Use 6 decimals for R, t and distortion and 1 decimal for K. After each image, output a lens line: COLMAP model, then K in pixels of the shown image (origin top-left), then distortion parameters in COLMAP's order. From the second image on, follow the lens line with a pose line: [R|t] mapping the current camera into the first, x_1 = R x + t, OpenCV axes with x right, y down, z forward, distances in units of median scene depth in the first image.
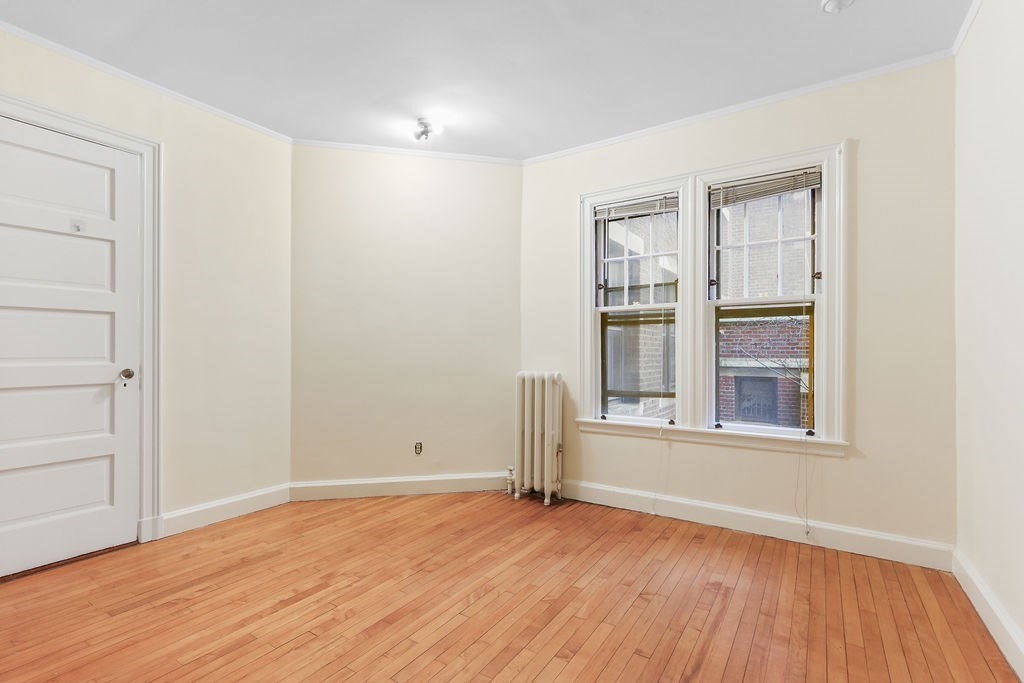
lens RADIAL K [[468.8, 0, 507.0], [0, 468.8, 346.7], [0, 0, 1]] dist [0.001608, 0.000091]
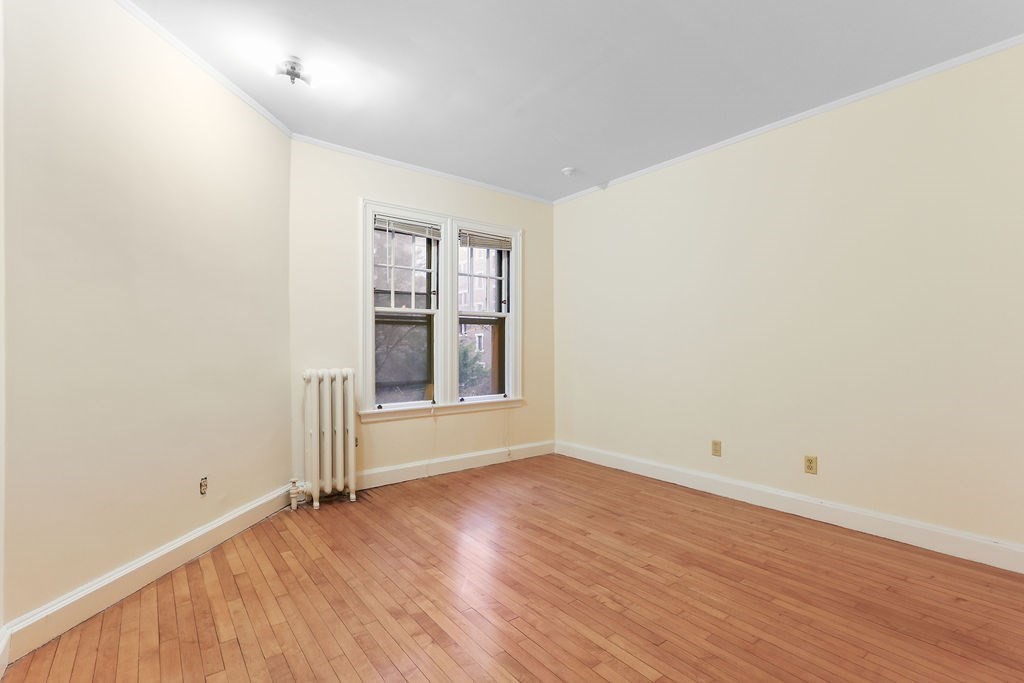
lens RADIAL K [[469.4, 0, 512.0], [0, 469.4, 341.5], [0, 0, 1]] dist [0.001721, 0.000285]
pose [[0.317151, 0.006884, 0.948350, -0.771970], [-0.011464, 0.999928, -0.003425, -0.003946], [-0.948306, -0.009786, 0.317207, 0.367293]]
